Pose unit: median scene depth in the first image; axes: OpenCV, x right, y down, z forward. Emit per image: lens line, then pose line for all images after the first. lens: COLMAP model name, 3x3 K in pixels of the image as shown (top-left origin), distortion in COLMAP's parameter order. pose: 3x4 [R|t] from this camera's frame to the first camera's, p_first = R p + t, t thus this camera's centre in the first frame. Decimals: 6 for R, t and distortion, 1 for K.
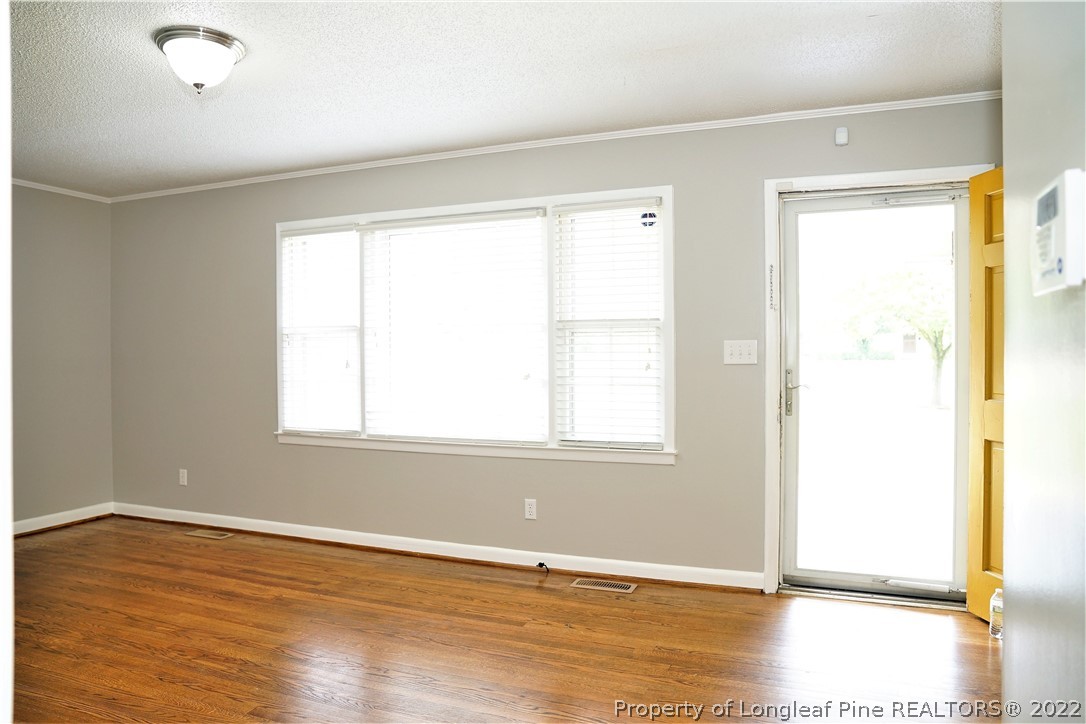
lens RADIAL K [[747.6, 0, 542.6], [0, 747.6, 360.5], [0, 0, 1]] dist [-0.127574, 0.090628]
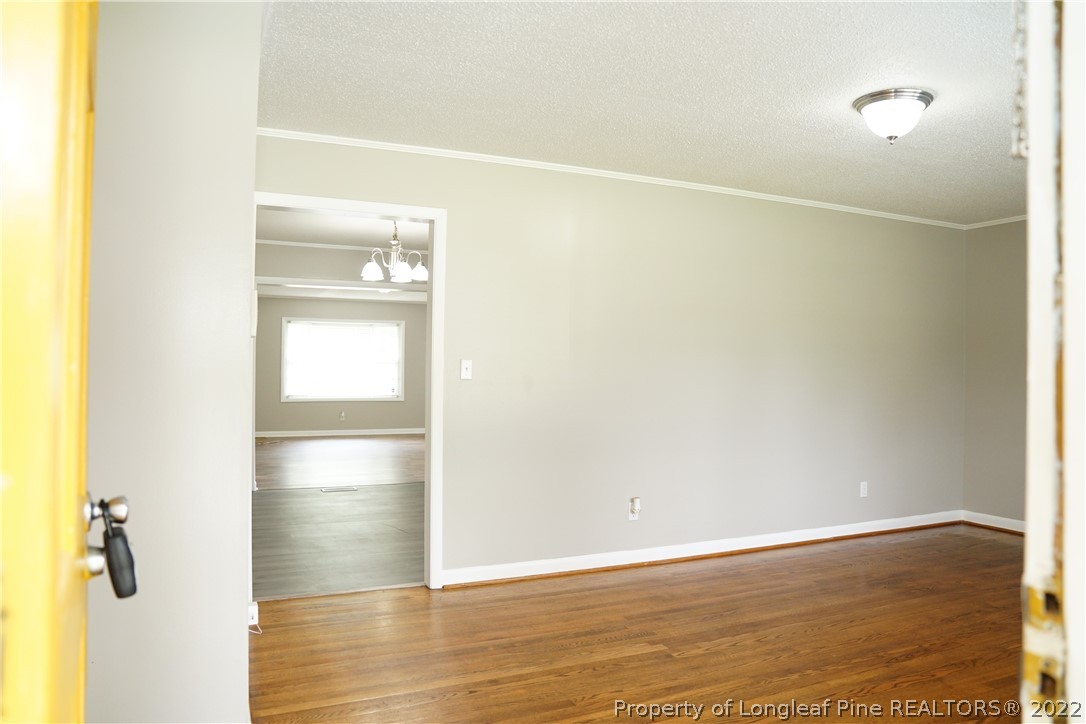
lens RADIAL K [[747.6, 0, 532.7], [0, 747.6, 363.8], [0, 0, 1]] dist [-0.127574, 0.090628]
pose [[-0.695205, -0.008149, -0.718765, 0.533765], [-0.012010, 0.999928, 0.000280, -0.008217], [0.718711, 0.008827, -0.695253, 0.987152]]
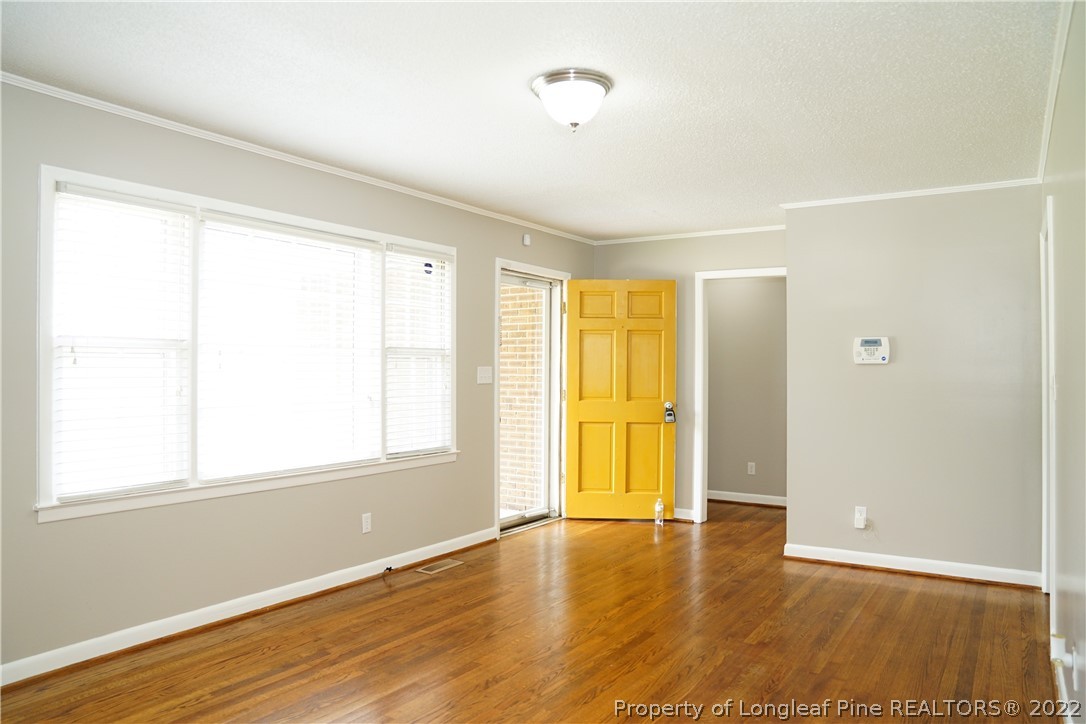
lens RADIAL K [[747.6, 0, 537.2], [0, 747.6, 365.6], [0, 0, 1]] dist [-0.127574, 0.090628]
pose [[0.198262, 0.008413, 0.980113, -1.079800], [0.002788, 0.999954, -0.009148, -0.015792], [-0.980145, 0.004546, 0.198229, 0.595255]]
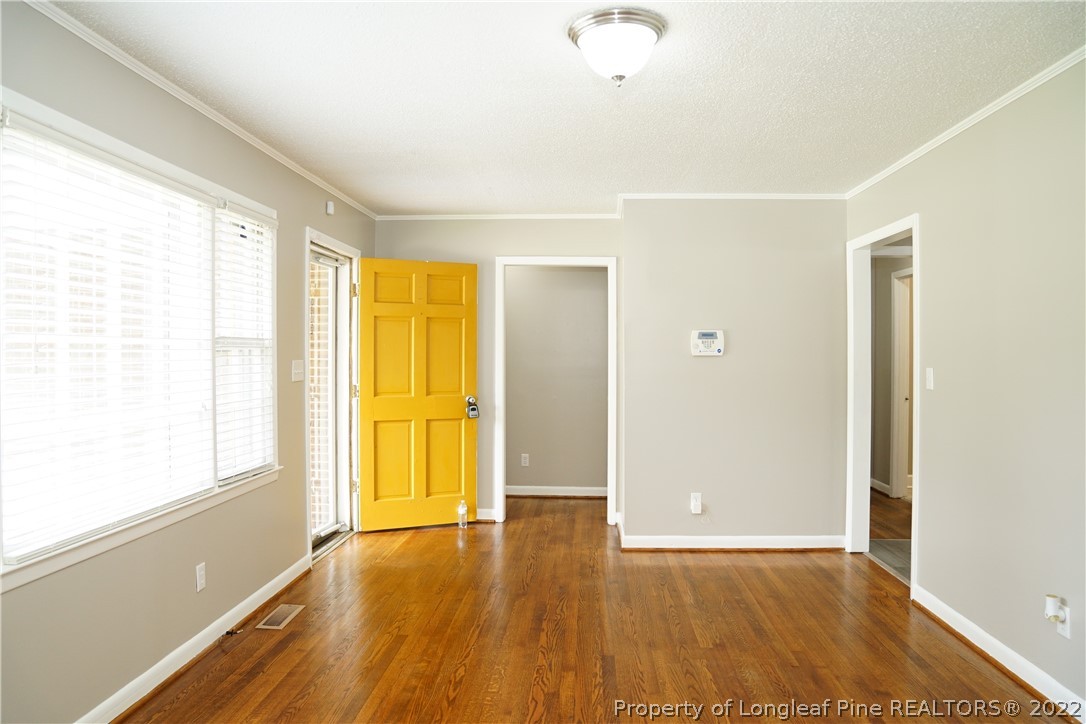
lens RADIAL K [[747.6, 0, 539.5], [0, 747.6, 369.1], [0, 0, 1]] dist [-0.127574, 0.090628]
pose [[-0.317502, -0.016849, 0.948108, -0.909778], [0.007788, 0.999762, 0.020375, -0.033352], [-0.948226, 0.013853, -0.317295, 0.972478]]
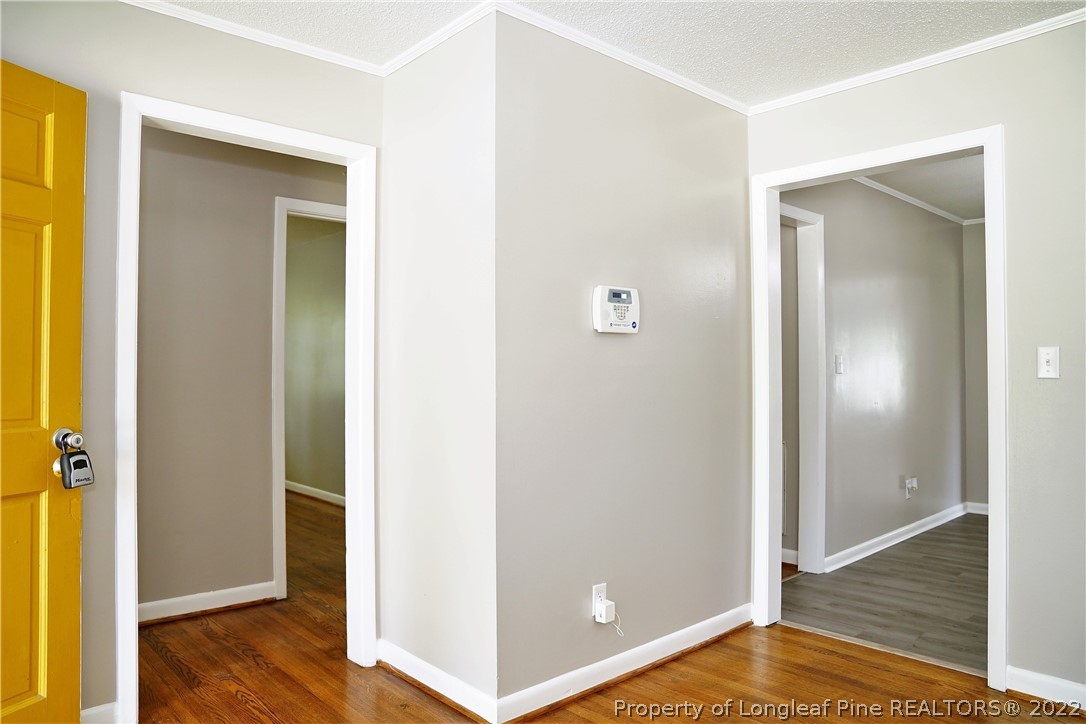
lens RADIAL K [[747.6, 0, 543.7], [0, 747.6, 369.7], [0, 0, 1]] dist [-0.127574, 0.090628]
pose [[-0.898739, 0.001915, 0.438480, -0.039498], [0.005192, 0.999967, 0.006273, 0.001775], [-0.438453, 0.007914, -0.898719, 0.962440]]
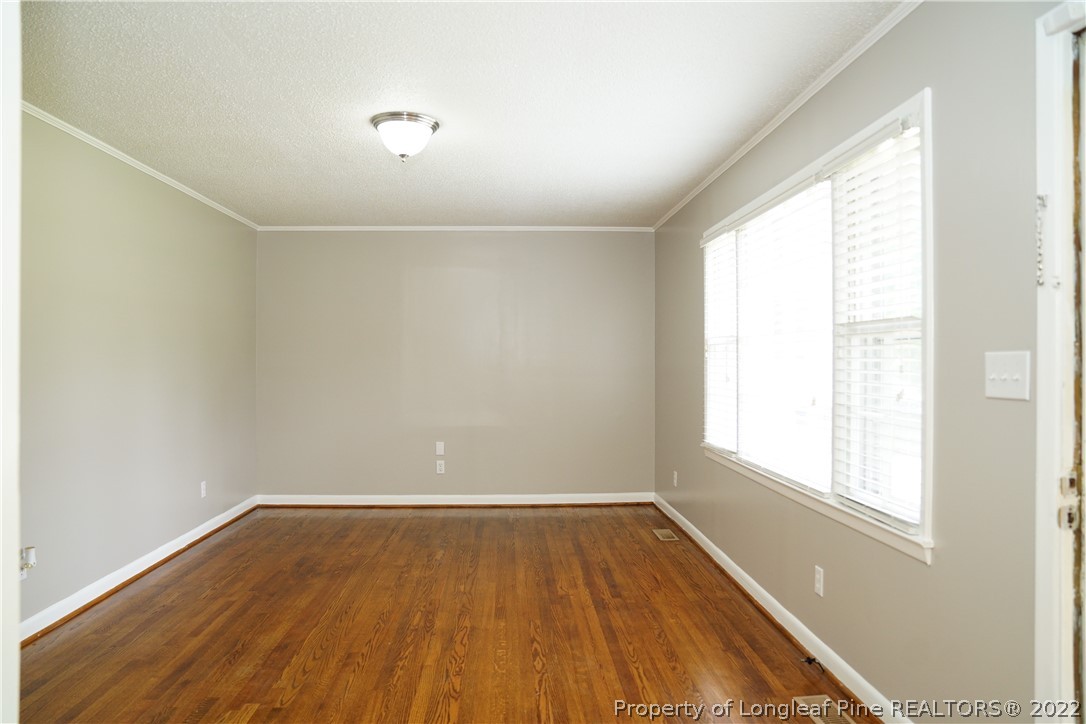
lens RADIAL K [[747.6, 0, 538.9], [0, 747.6, 362.2], [0, 0, 1]] dist [-0.127574, 0.090628]
pose [[0.415924, 0.006356, -0.909377, 0.564262], [-0.008153, 0.999961, 0.003260, -0.018656], [0.909363, 0.006058, 0.415960, 0.481566]]
